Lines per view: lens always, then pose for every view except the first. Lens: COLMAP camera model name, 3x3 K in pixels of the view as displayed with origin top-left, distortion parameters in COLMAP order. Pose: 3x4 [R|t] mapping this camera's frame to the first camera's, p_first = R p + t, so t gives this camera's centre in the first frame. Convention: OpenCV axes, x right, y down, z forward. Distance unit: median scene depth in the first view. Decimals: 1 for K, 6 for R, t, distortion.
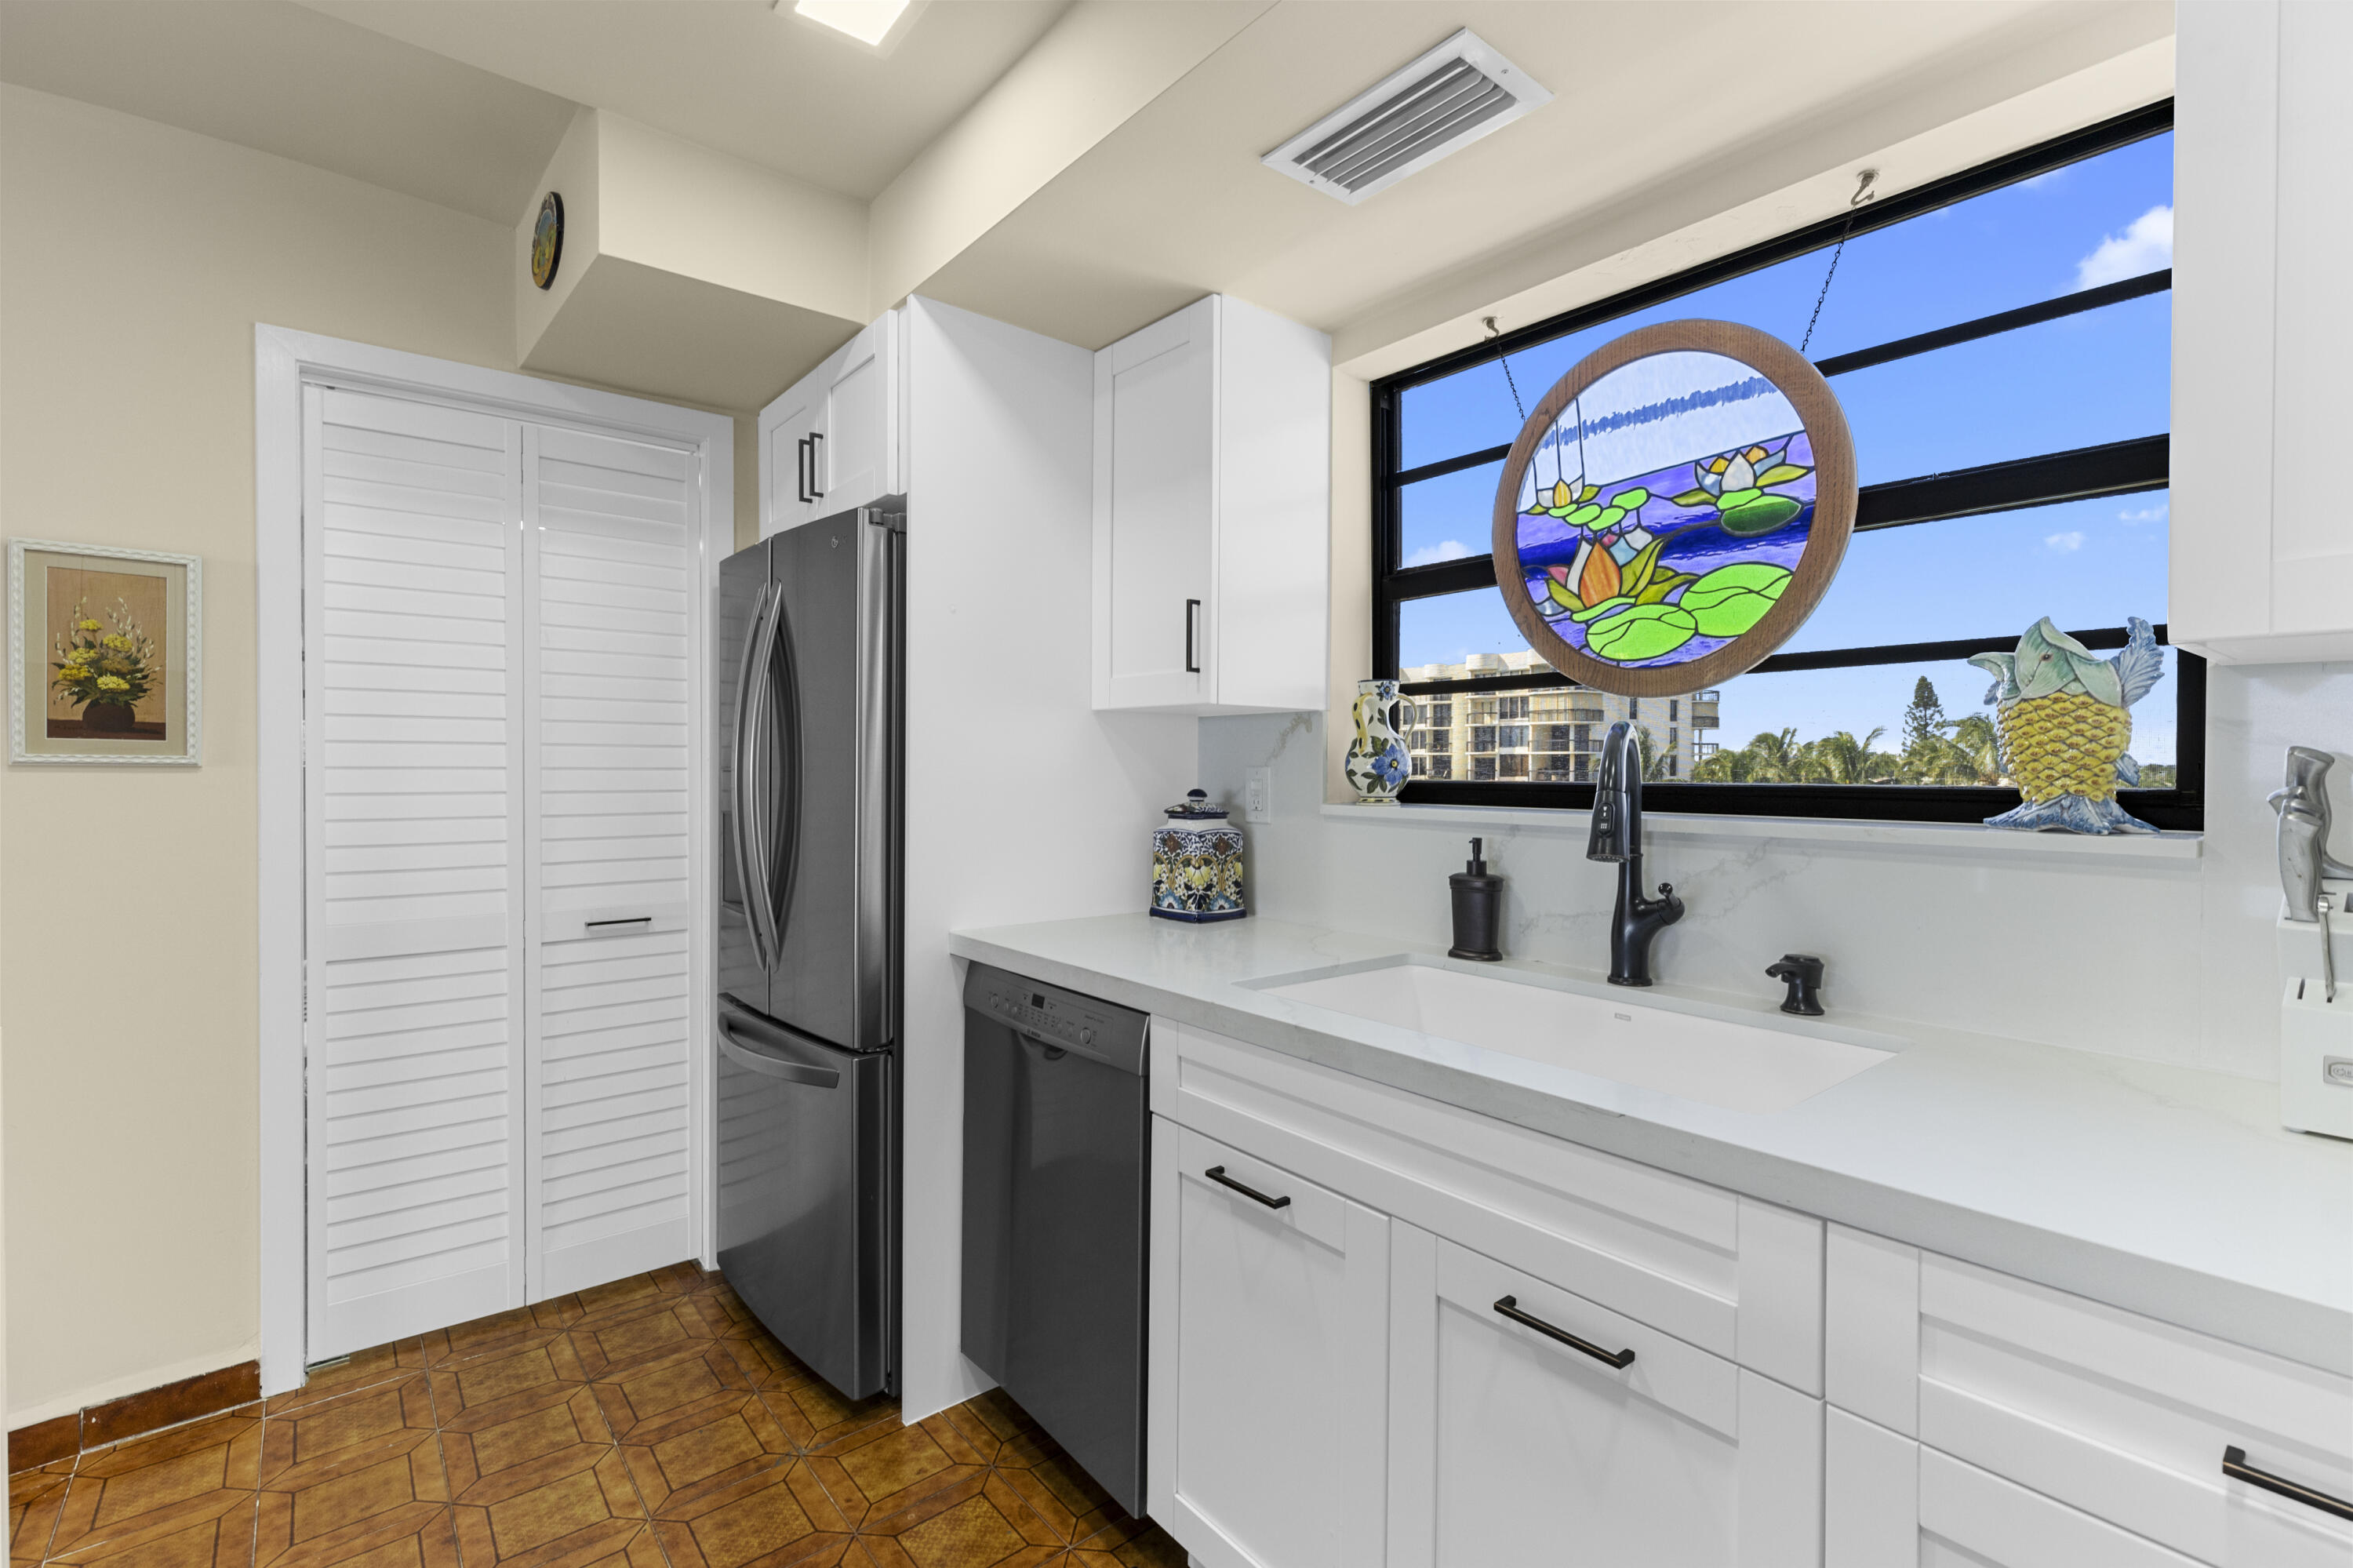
lens RADIAL K [[1048.5, 0, 1180.8], [0, 1048.5, 778.6], [0, 0, 1]] dist [0.003056, -0.000452]
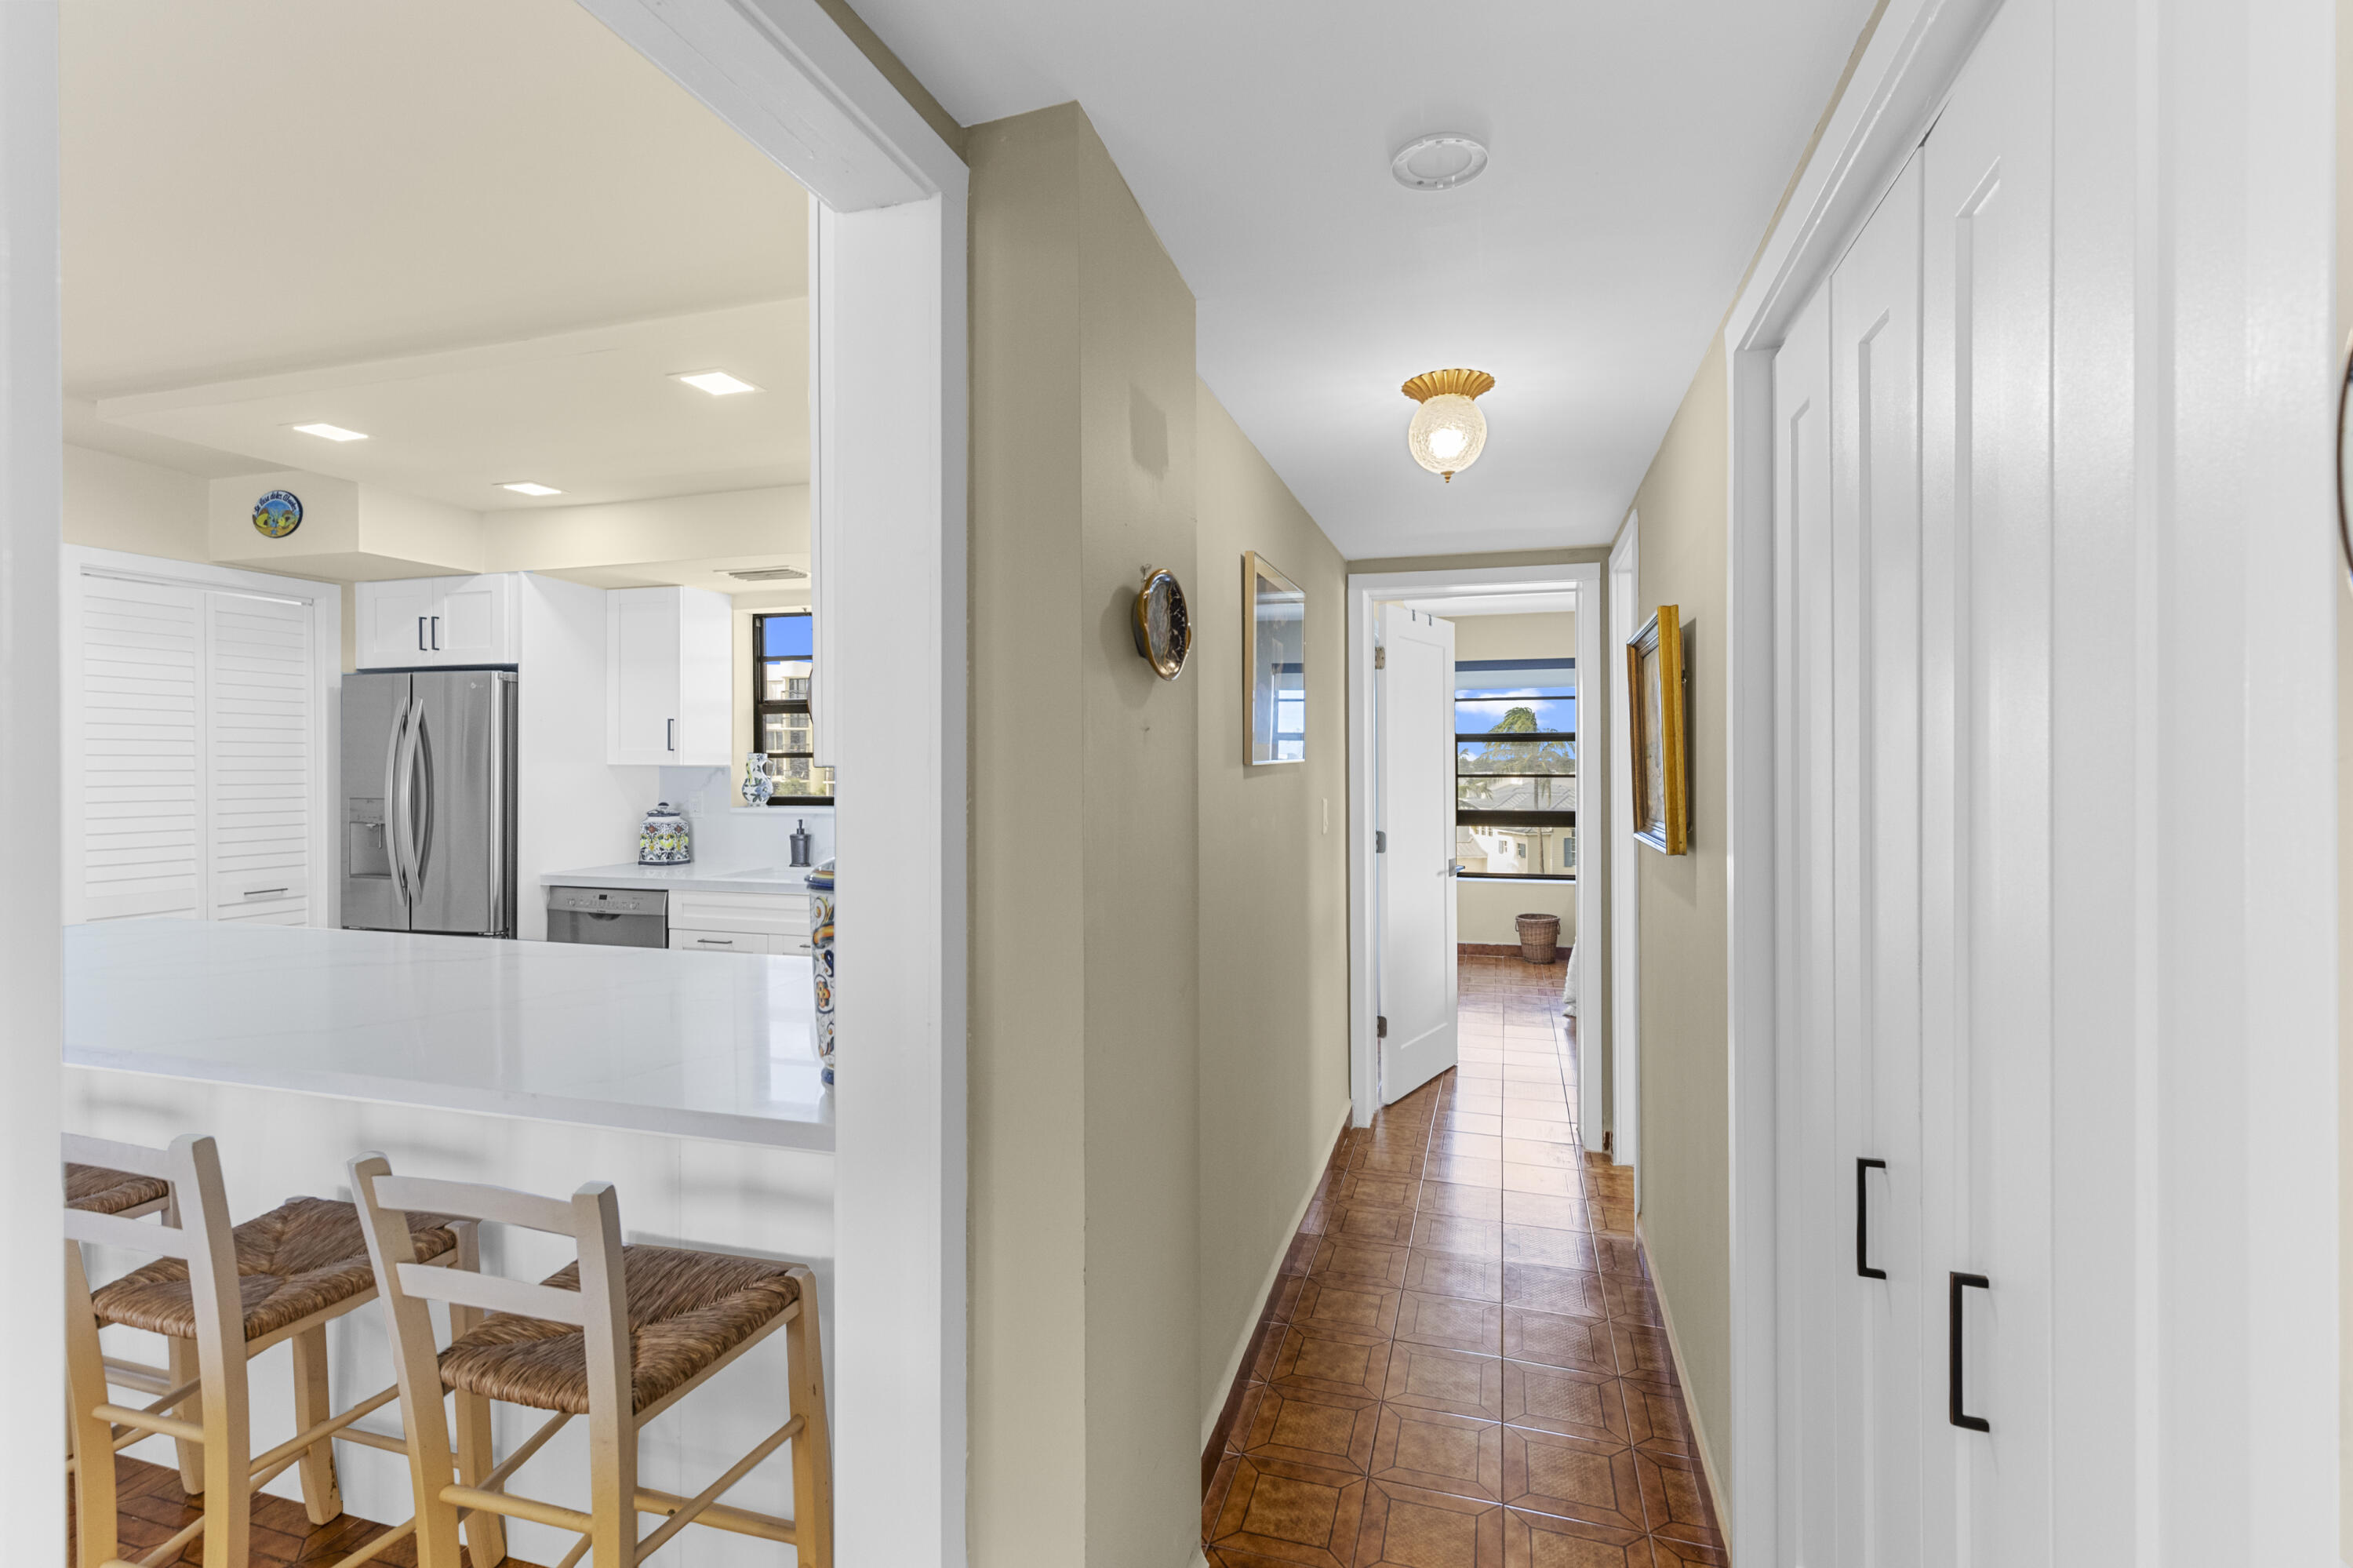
lens RADIAL K [[1085.9, 0, 1178.2], [0, 1085.9, 767.3], [0, 0, 1]] dist [0.017528, -0.000483]
pose [[0.837999, -0.006726, 0.545631, -0.344739], [0.012681, 0.999894, -0.007150, -0.034320], [-0.545525, 0.012911, 0.837995, -1.518947]]
